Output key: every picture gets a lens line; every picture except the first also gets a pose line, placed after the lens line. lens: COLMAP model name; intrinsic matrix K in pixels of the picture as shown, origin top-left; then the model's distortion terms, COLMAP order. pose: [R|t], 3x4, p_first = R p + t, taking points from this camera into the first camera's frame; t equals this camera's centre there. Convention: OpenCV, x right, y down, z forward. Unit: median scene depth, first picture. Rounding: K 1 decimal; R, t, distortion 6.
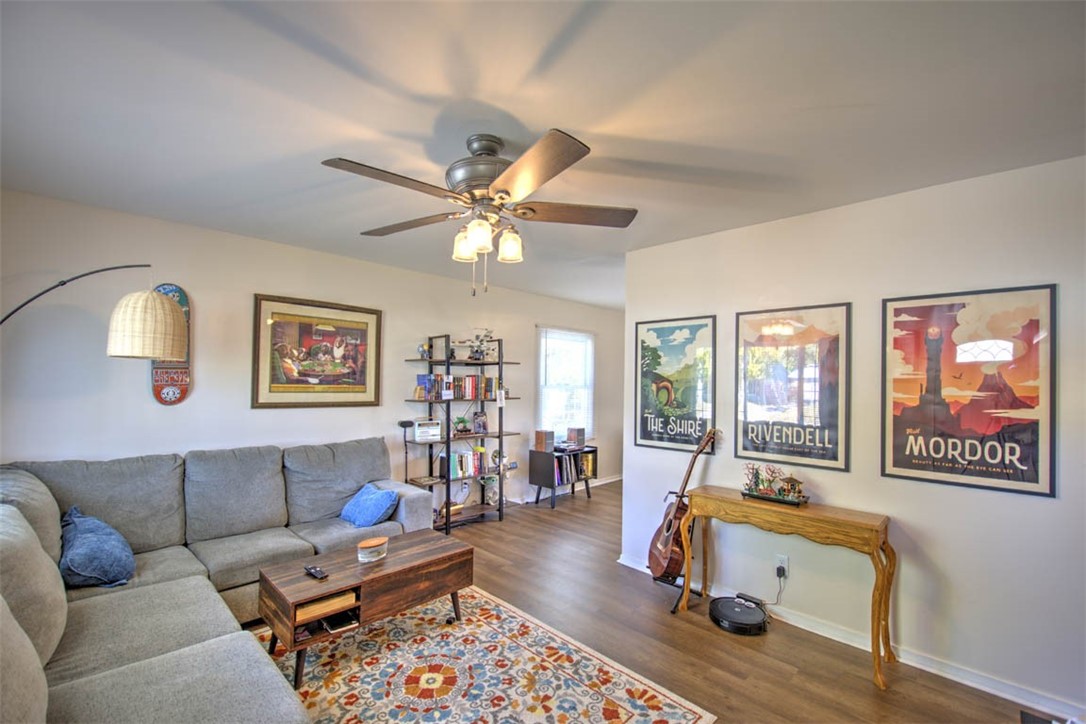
lens RADIAL K [[461.0, 0, 548.7], [0, 461.0, 378.3], [0, 0, 1]] dist [-0.014519, -0.002632]
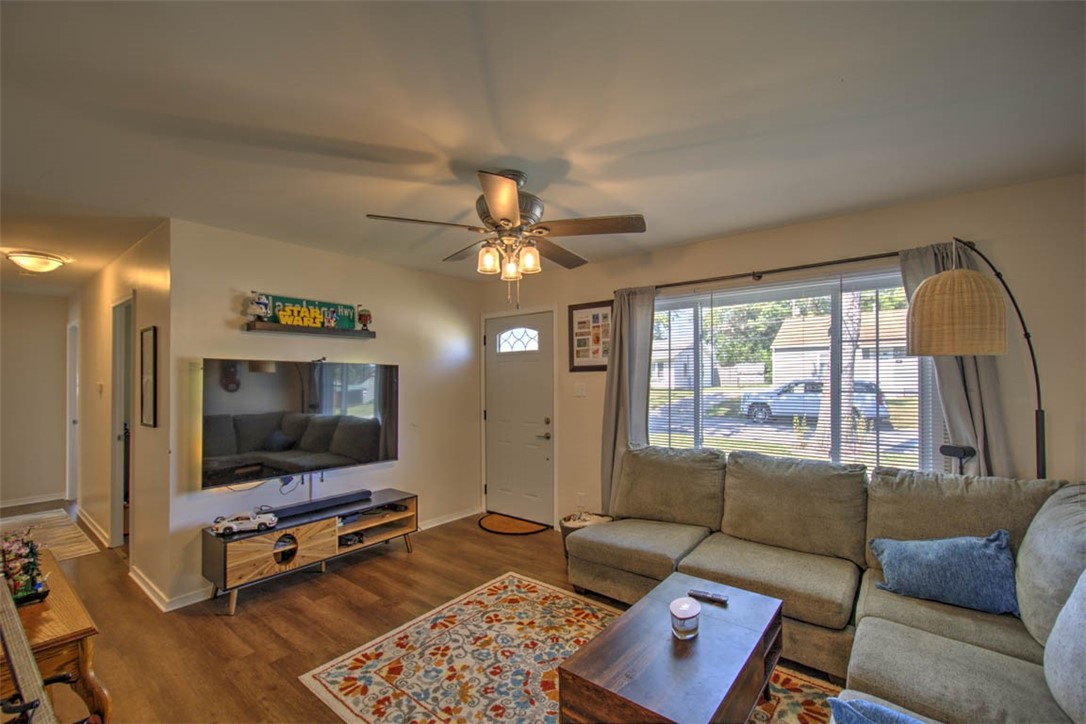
lens RADIAL K [[461.0, 0, 551.5], [0, 461.0, 370.6], [0, 0, 1]] dist [-0.014519, -0.002632]
pose [[-0.994635, -0.009907, -0.102969, -0.116907], [-0.007083, 0.999590, -0.027750, 0.012452], [0.103201, -0.026872, -0.994297, 2.017105]]
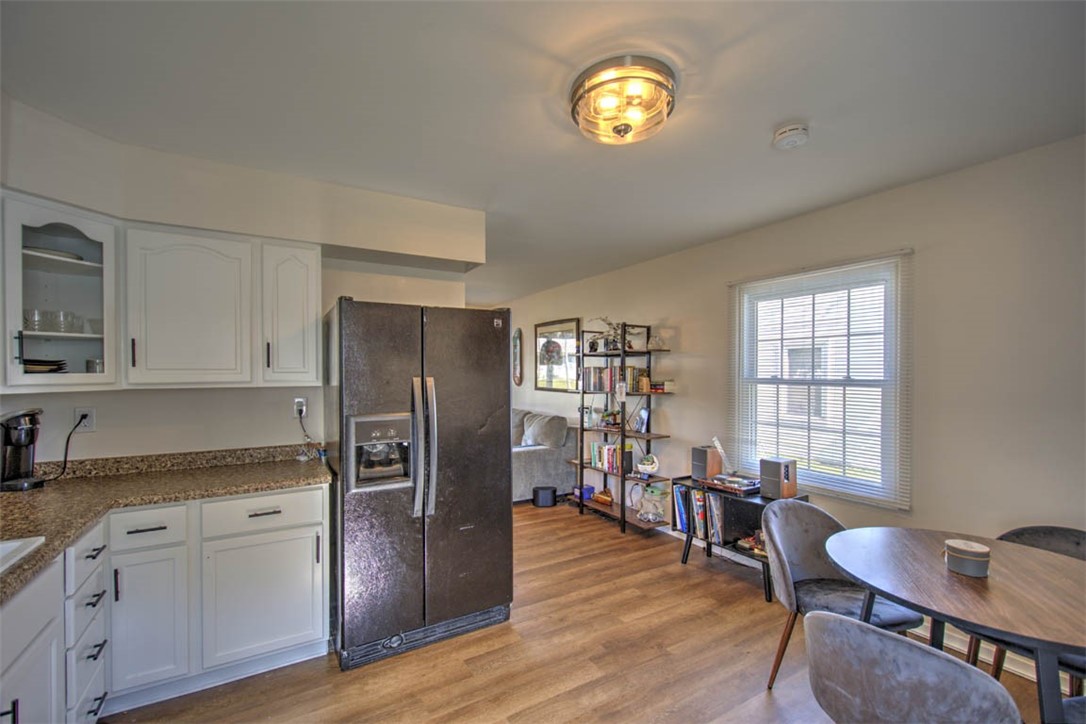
lens RADIAL K [[461.0, 0, 540.8], [0, 461.0, 365.2], [0, 0, 1]] dist [-0.014519, -0.002632]
pose [[-0.267951, -0.024367, -0.963124, 1.719326], [0.000269, 0.999678, -0.025366, 0.032393], [0.963432, -0.007056, -0.267858, 2.385796]]
